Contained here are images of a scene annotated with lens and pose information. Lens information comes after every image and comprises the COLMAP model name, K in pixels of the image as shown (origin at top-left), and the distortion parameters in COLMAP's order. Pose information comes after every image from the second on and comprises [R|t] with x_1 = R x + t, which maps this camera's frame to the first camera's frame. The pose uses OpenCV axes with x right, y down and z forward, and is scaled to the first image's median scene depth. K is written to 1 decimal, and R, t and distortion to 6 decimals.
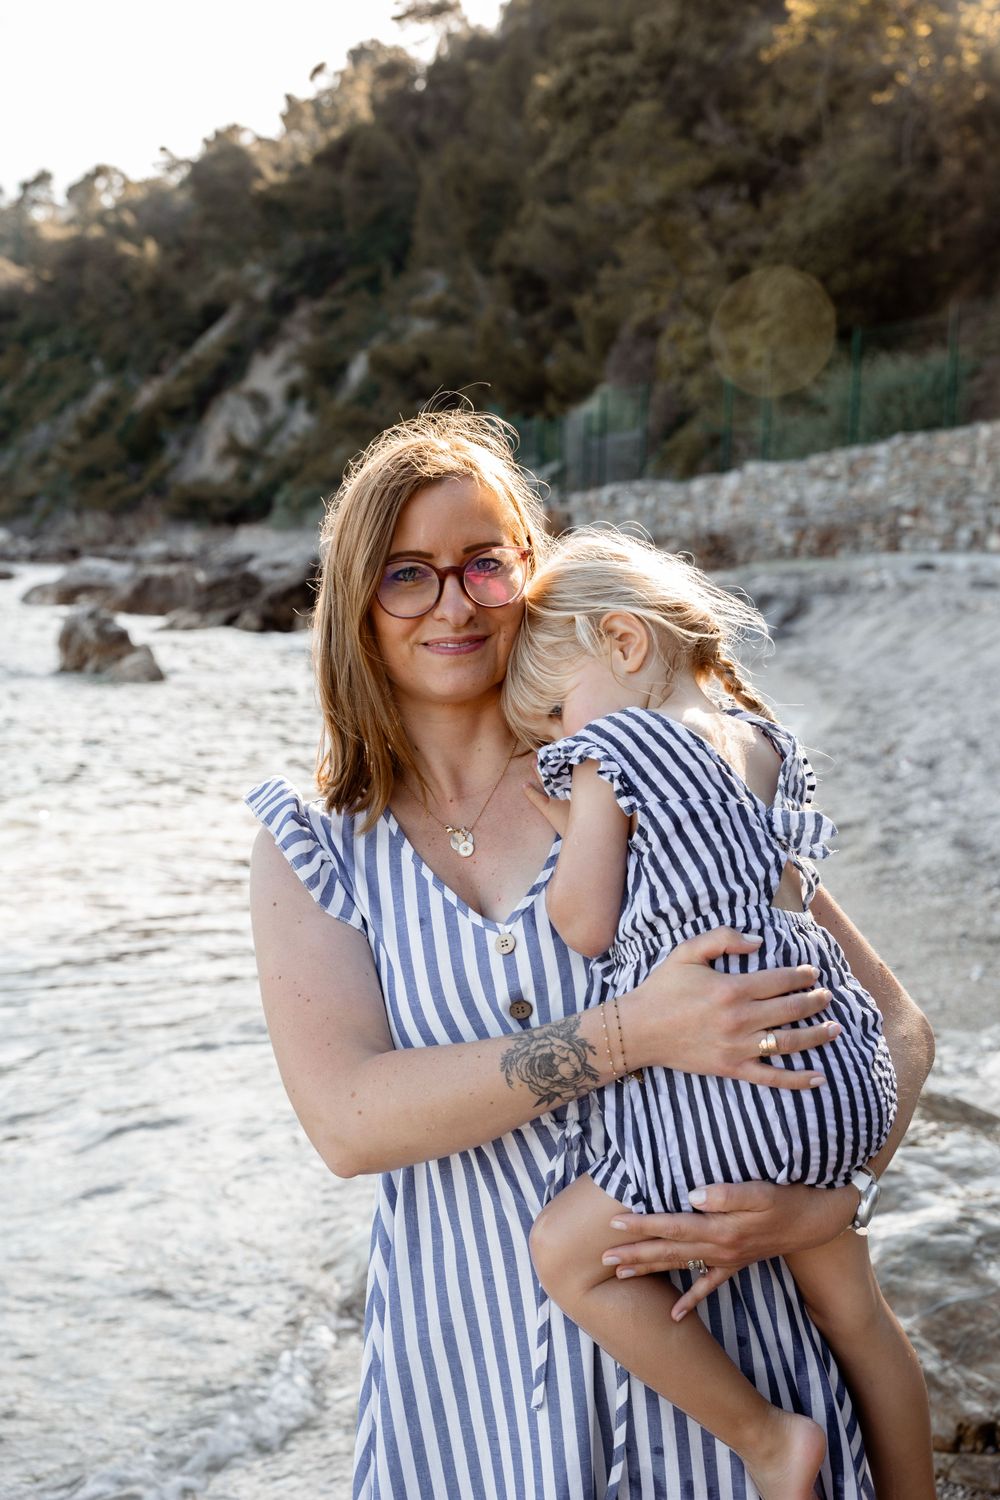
lens RADIAL K [[2008.3, 0, 500.0], [0, 2008.3, 750.0], [0, 0, 1]] dist [0.011900, 0.530955]
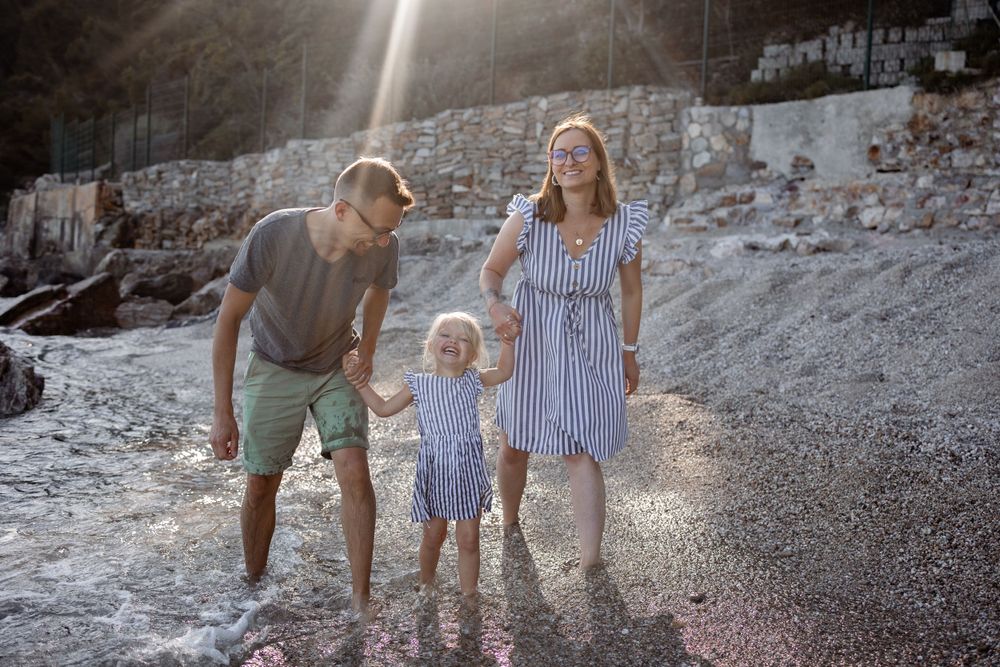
lens RADIAL K [[1006.3, 0, 500.0], [0, 1006.3, 333.5], [0, 0, 1]] dist [-0.113529, 0.159999]
pose [[0.919577, -0.006262, 0.392860, 0.004361], [0.013115, 0.999805, -0.014764, -0.008934], [-0.392691, 0.018729, 0.919480, 0.152456]]
